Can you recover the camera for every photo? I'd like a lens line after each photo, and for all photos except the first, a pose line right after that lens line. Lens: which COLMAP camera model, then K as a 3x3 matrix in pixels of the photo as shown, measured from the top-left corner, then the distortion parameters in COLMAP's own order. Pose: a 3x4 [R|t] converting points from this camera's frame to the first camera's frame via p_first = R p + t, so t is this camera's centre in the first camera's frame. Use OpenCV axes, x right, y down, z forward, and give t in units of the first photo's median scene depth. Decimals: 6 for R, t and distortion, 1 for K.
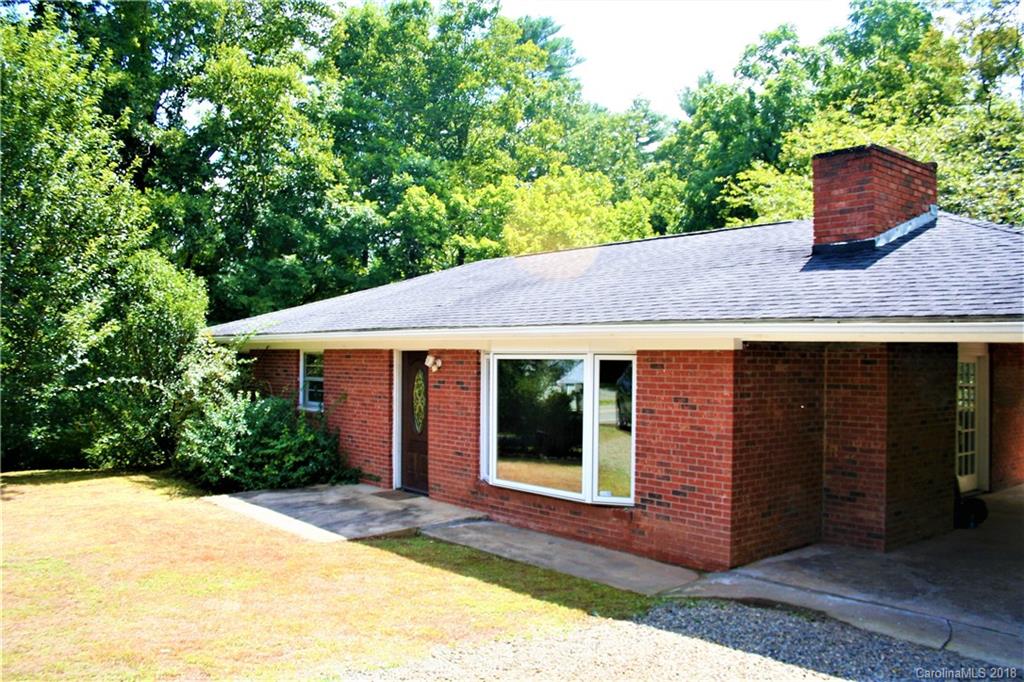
lens RADIAL K [[842.5, 0, 512.0], [0, 842.5, 341.0], [0, 0, 1]] dist [-0.006555, -0.000656]
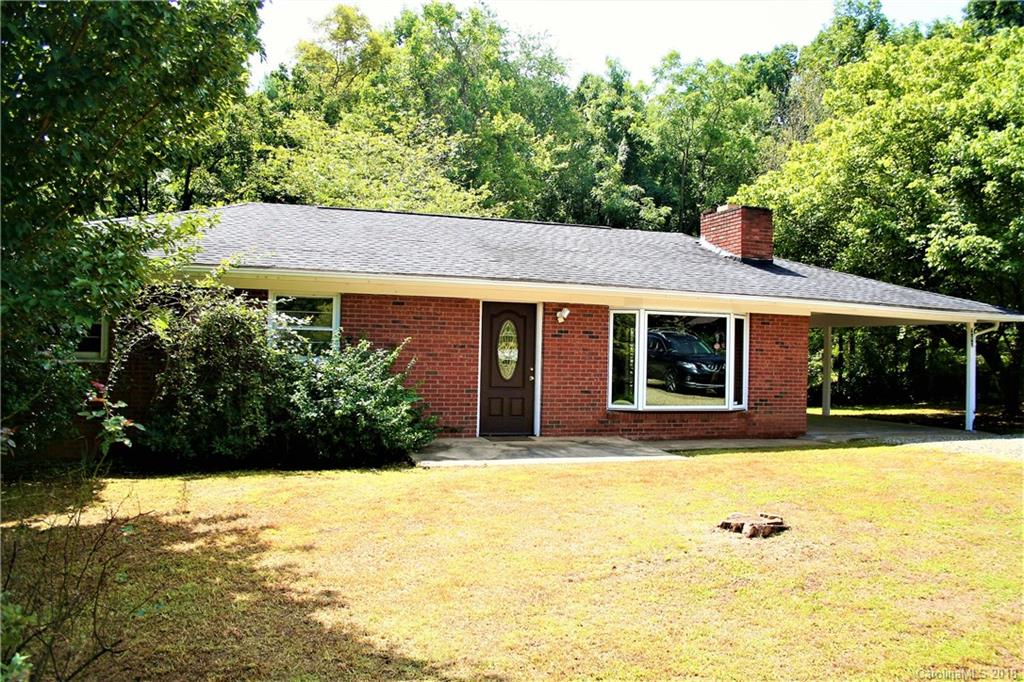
lens RADIAL K [[842.5, 0, 512.0], [0, 842.5, 341.0], [0, 0, 1]] dist [-0.006555, -0.000656]
pose [[0.348557, 0.008930, 0.937245, -1.506832], [-0.042360, 0.999083, 0.006235, 0.073142], [-0.936330, -0.041875, 0.348616, 0.851419]]
